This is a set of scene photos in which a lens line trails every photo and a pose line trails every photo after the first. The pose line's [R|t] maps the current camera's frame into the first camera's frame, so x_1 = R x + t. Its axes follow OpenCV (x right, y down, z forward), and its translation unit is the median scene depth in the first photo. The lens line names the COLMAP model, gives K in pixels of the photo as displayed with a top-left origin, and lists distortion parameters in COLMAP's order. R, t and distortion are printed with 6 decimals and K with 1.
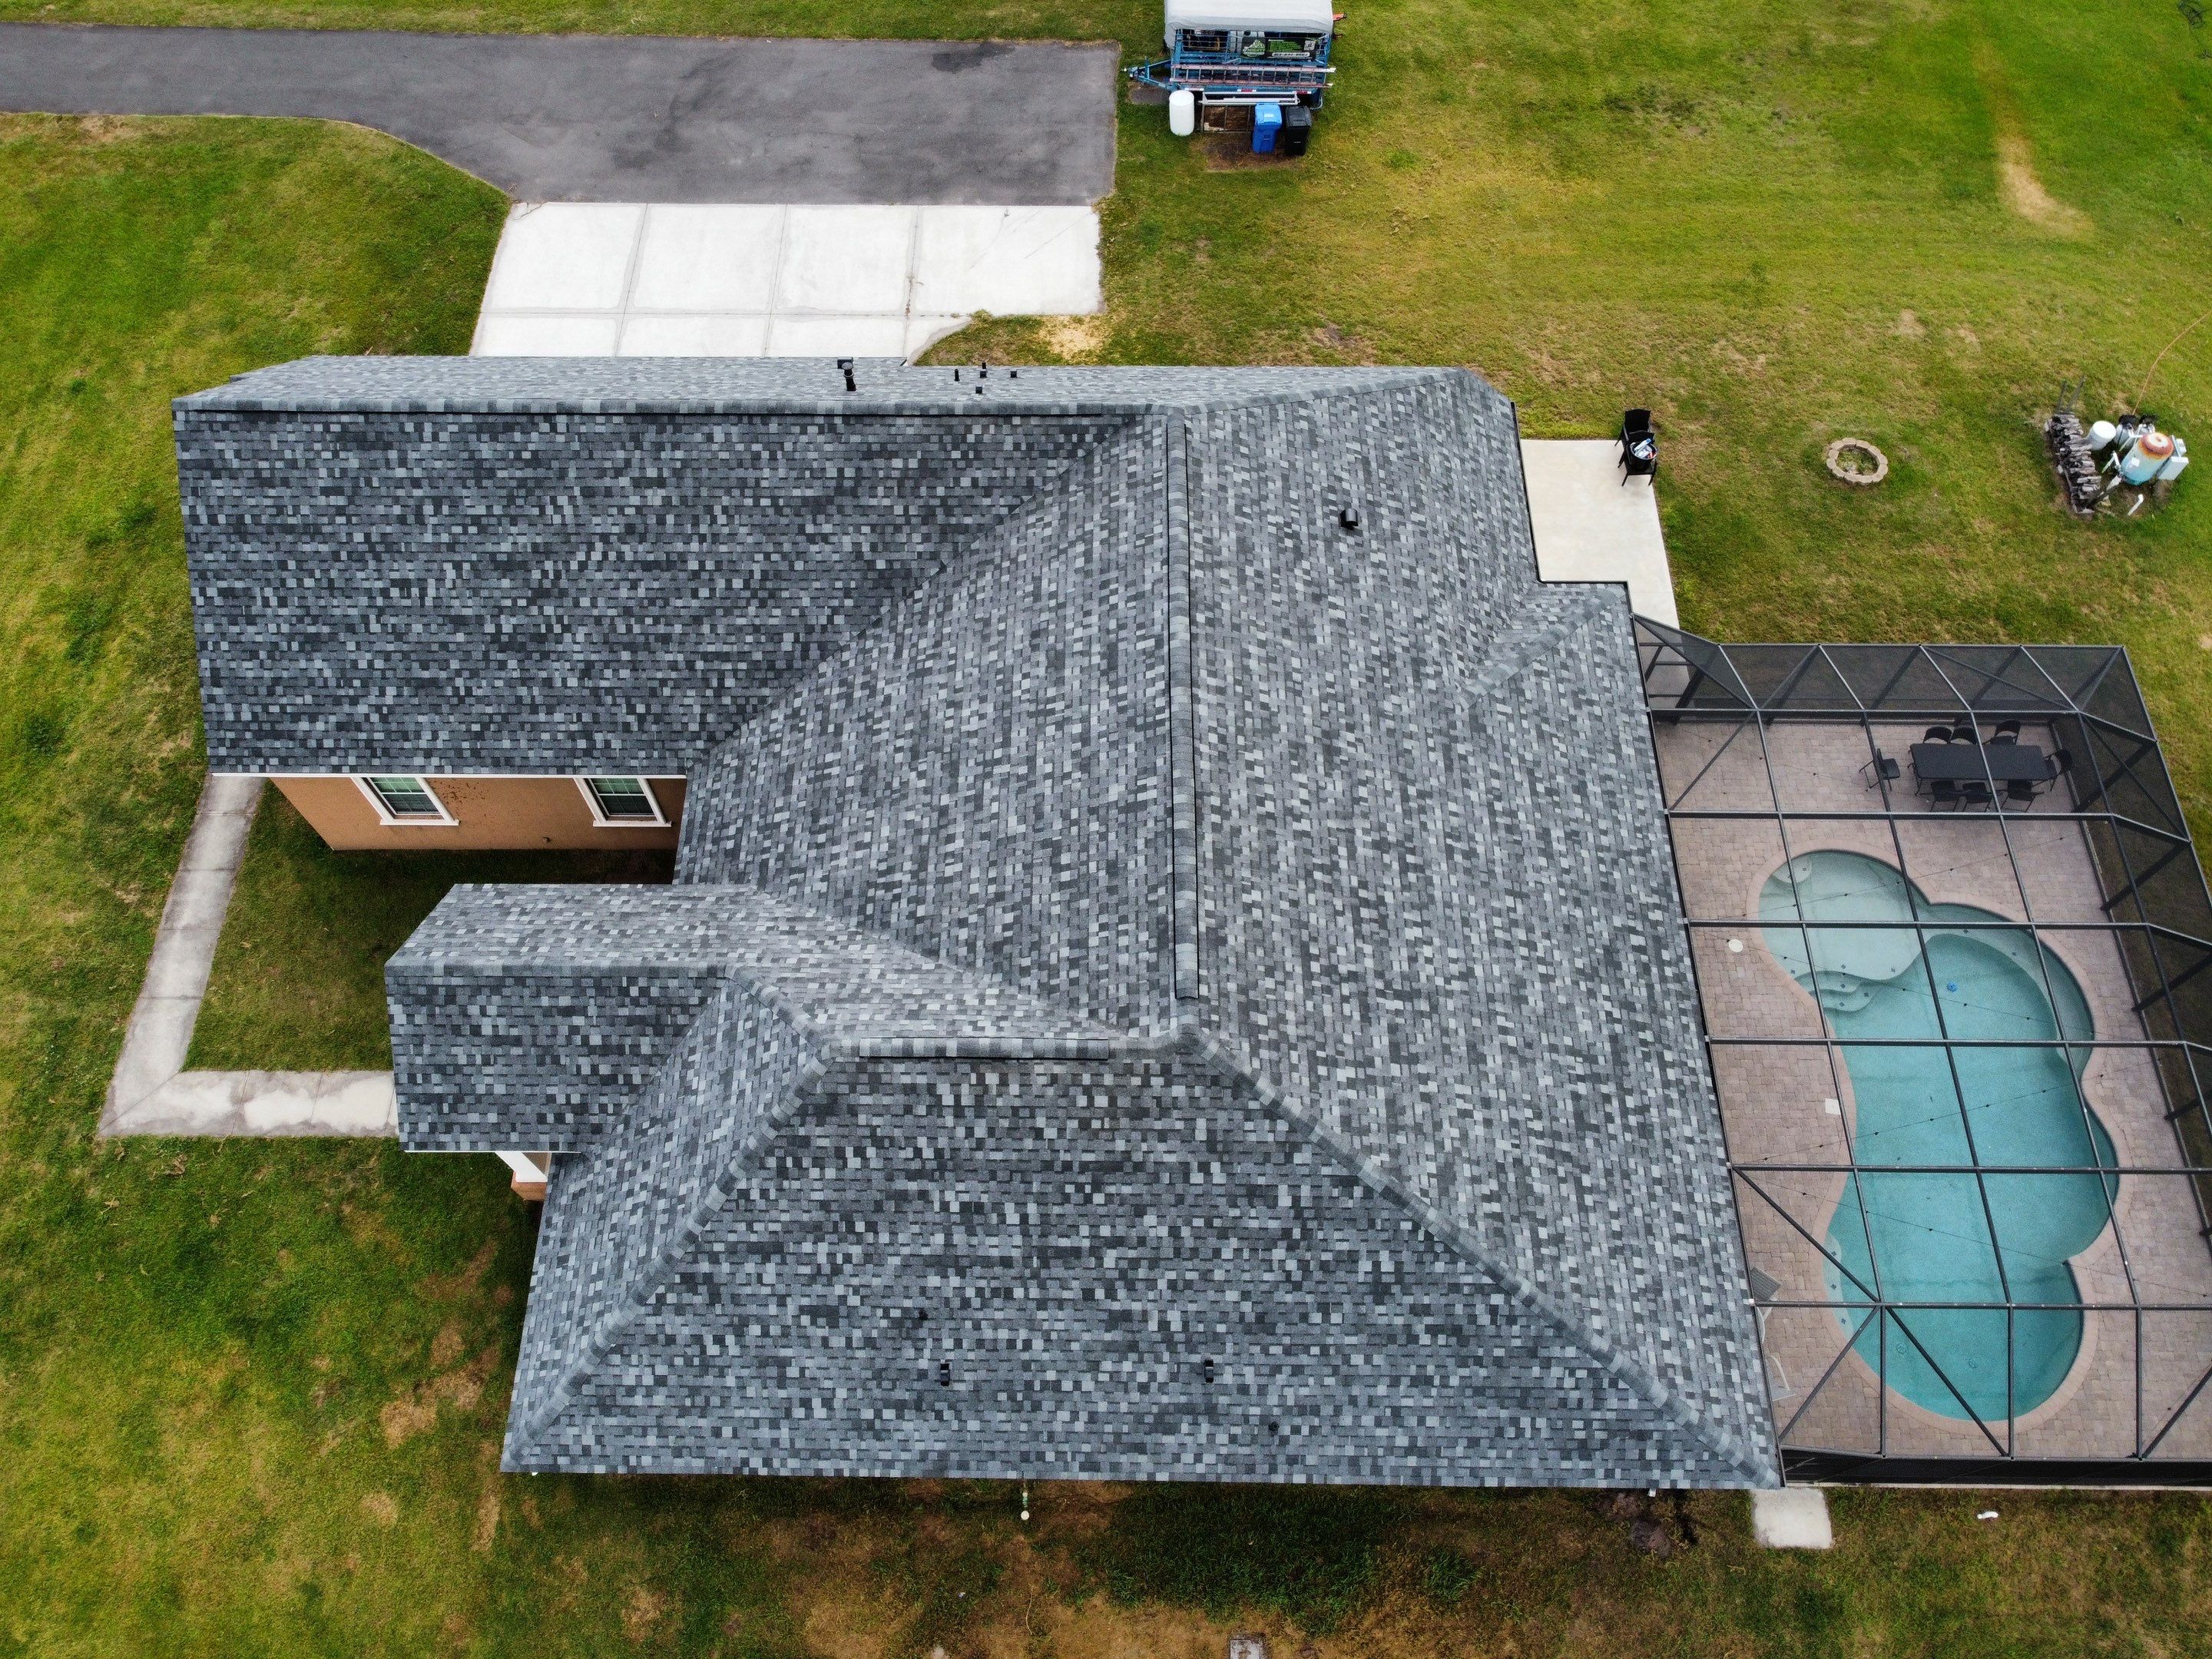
lens RADIAL K [[1676.9, 0, 1078.5], [0, 1676.9, 802.1], [0, 0, 1]] dist [0.003172, -0.011641]
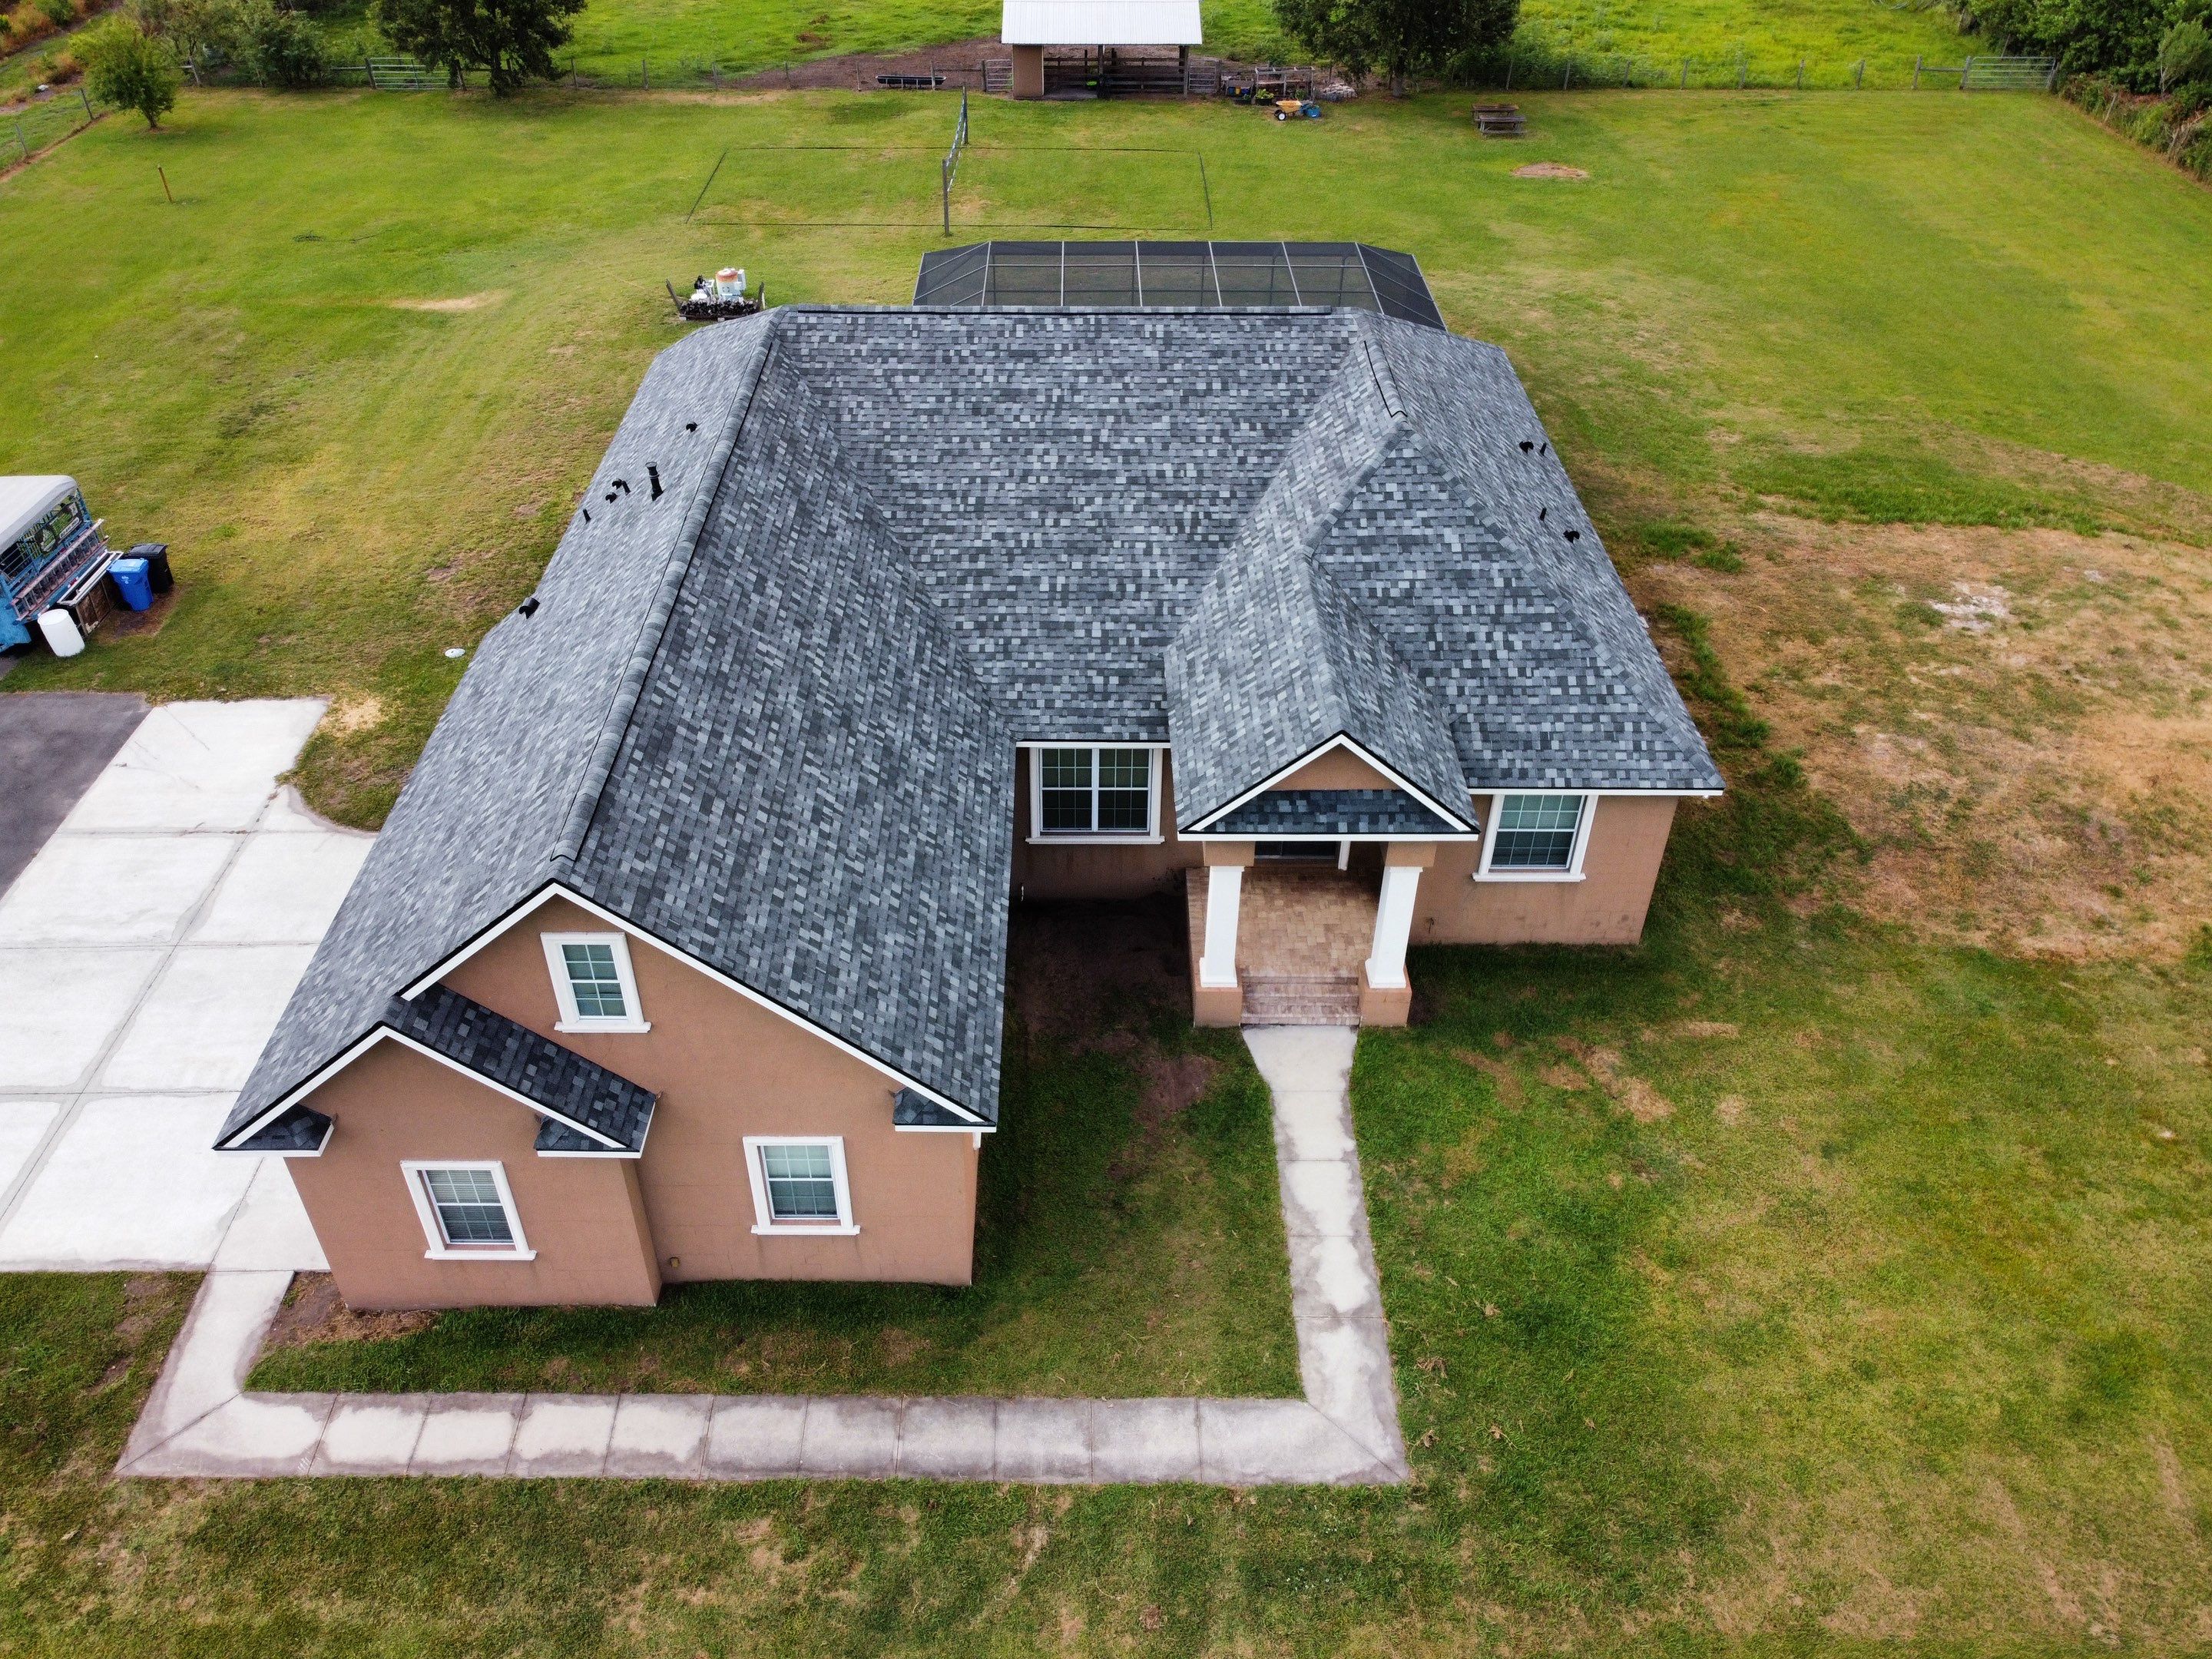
lens RADIAL K [[1676.9, 0, 1075.7], [0, 1676.9, 806.2], [0, 0, 1]] dist [0.003172, -0.011641]
pose [[-0.011256, -0.598423, 0.801101, -1.097532], [0.873696, 0.383772, 0.298954, -0.277319], [-0.486342, 0.703284, 0.518520, 0.555658]]
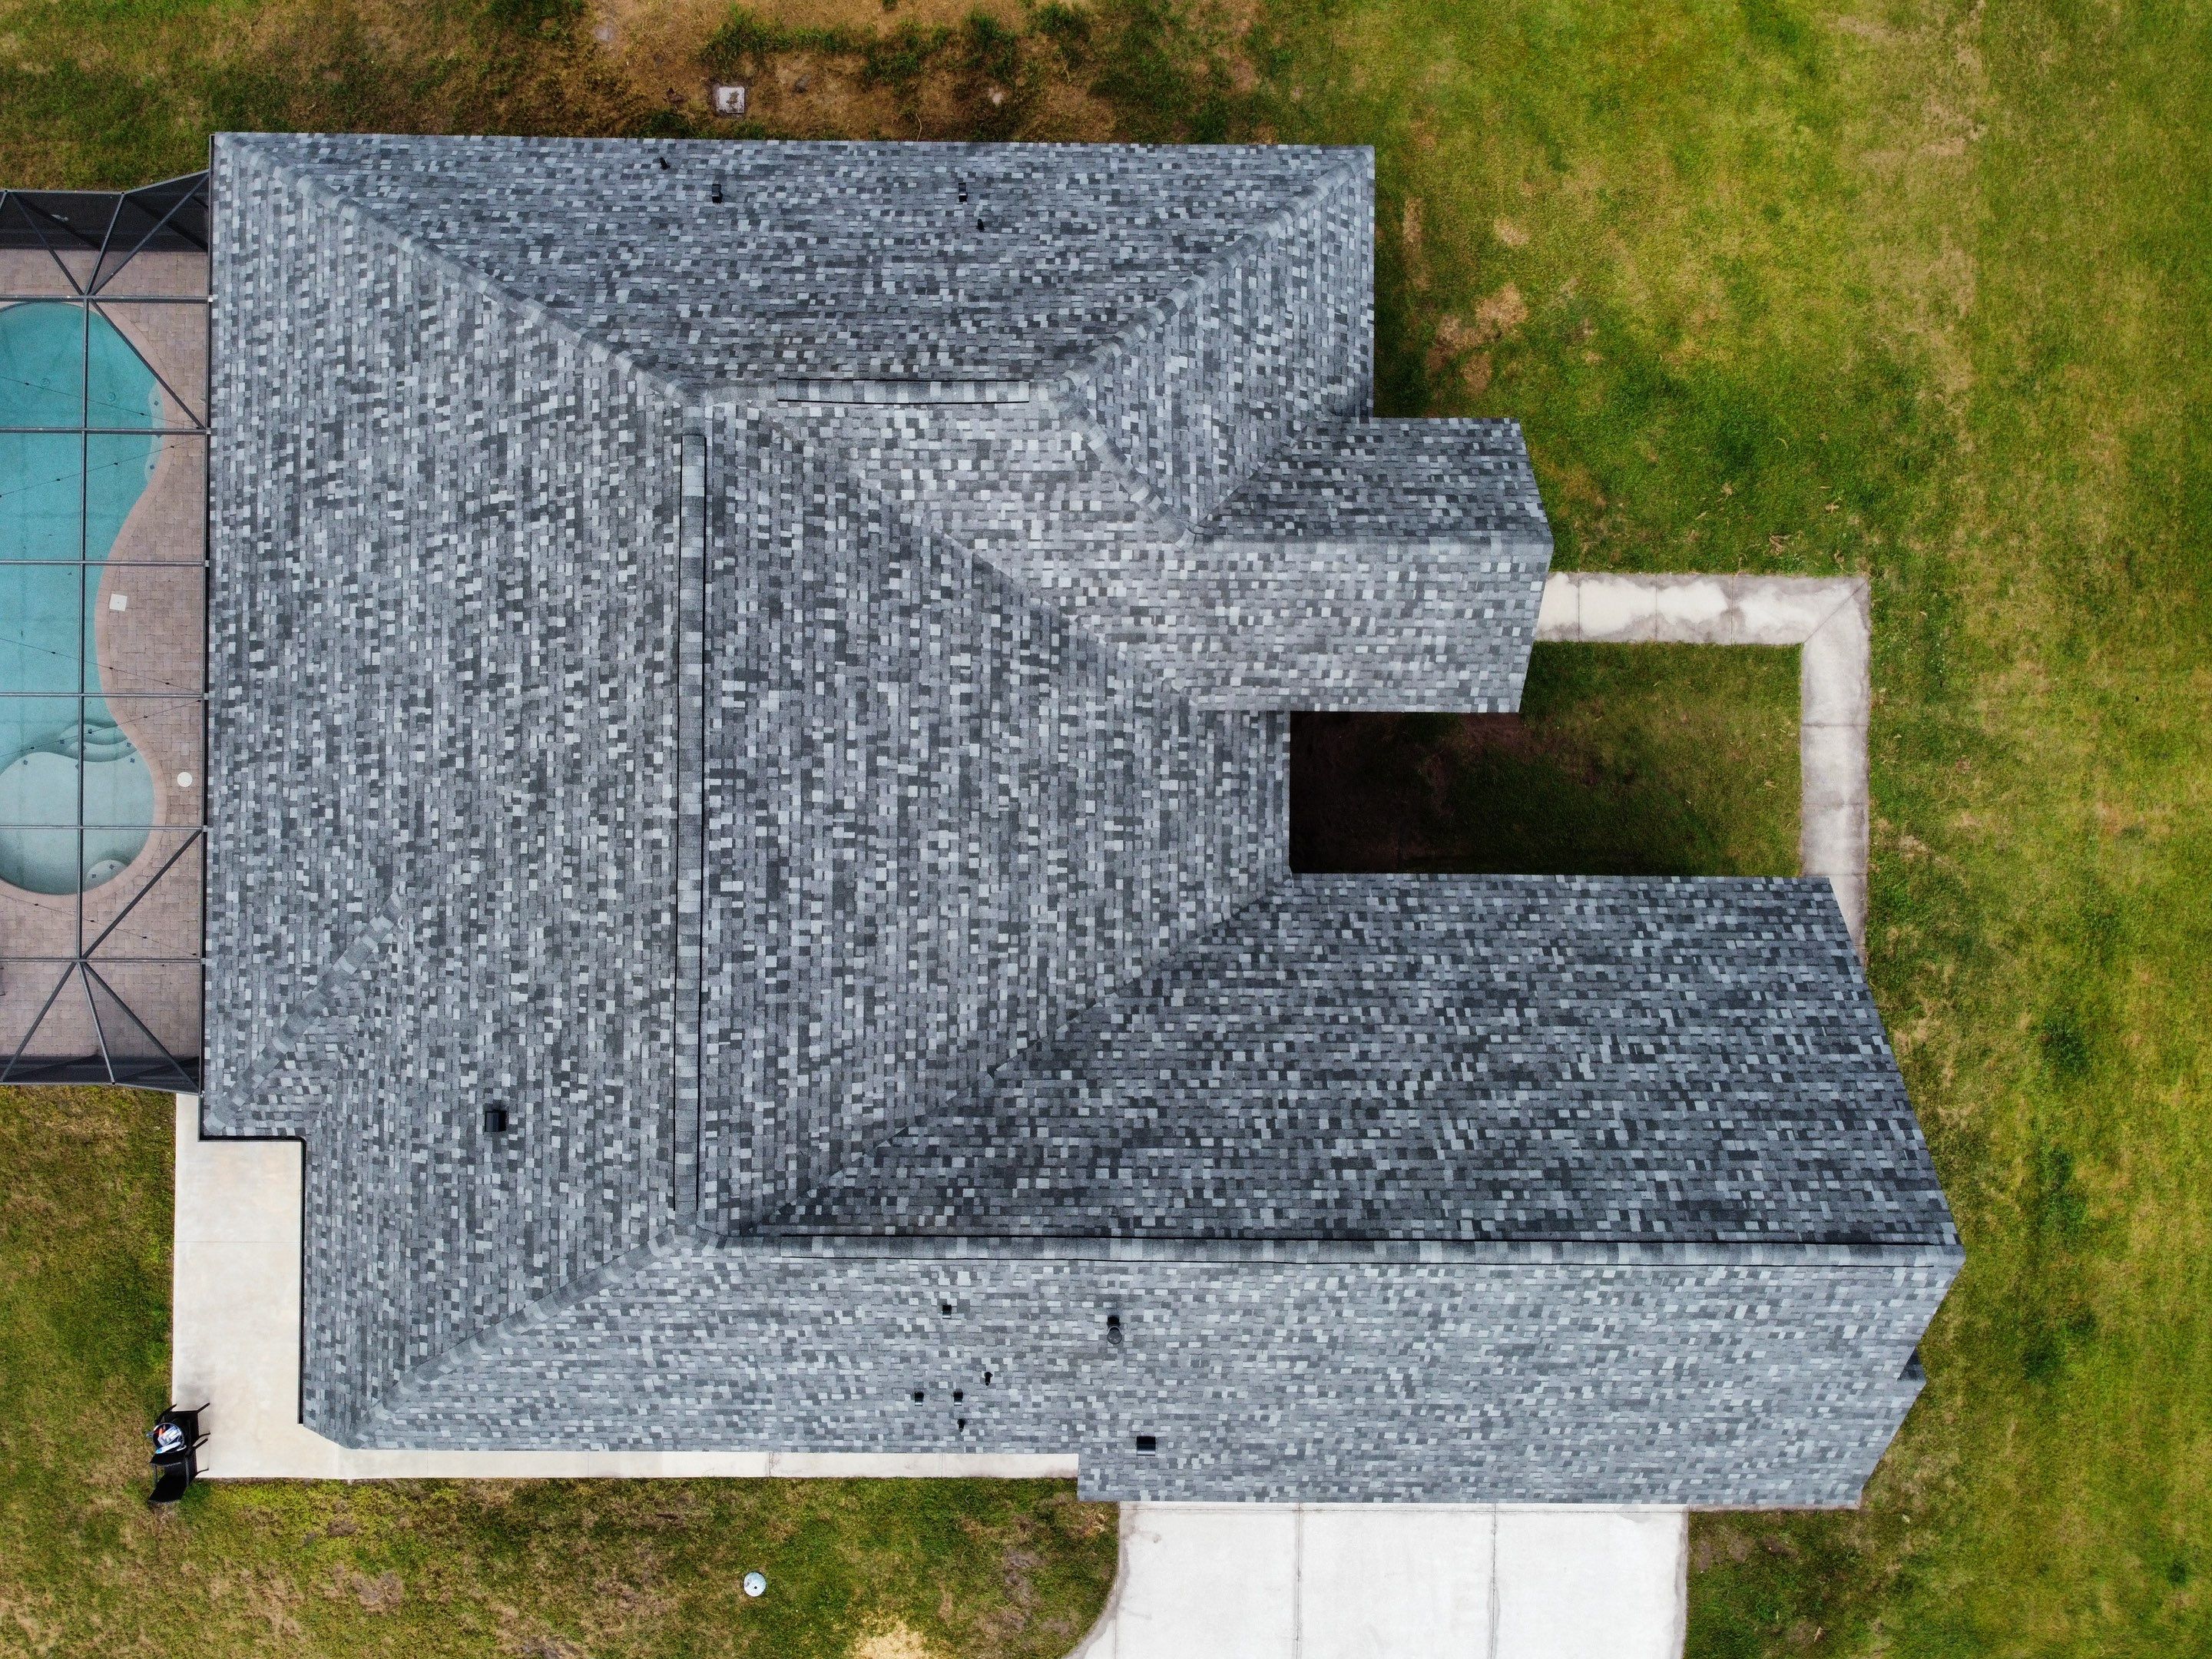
lens RADIAL K [[1676.9, 0, 1074.8], [0, 1676.9, 808.5], [0, 0, 1]] dist [0.003172, -0.011641]
pose [[-0.999964, 0.005068, 0.006734, -0.134626], [-0.001110, -0.871223, 0.490886, -0.457189], [0.008355, 0.490861, 0.871198, 0.218966]]
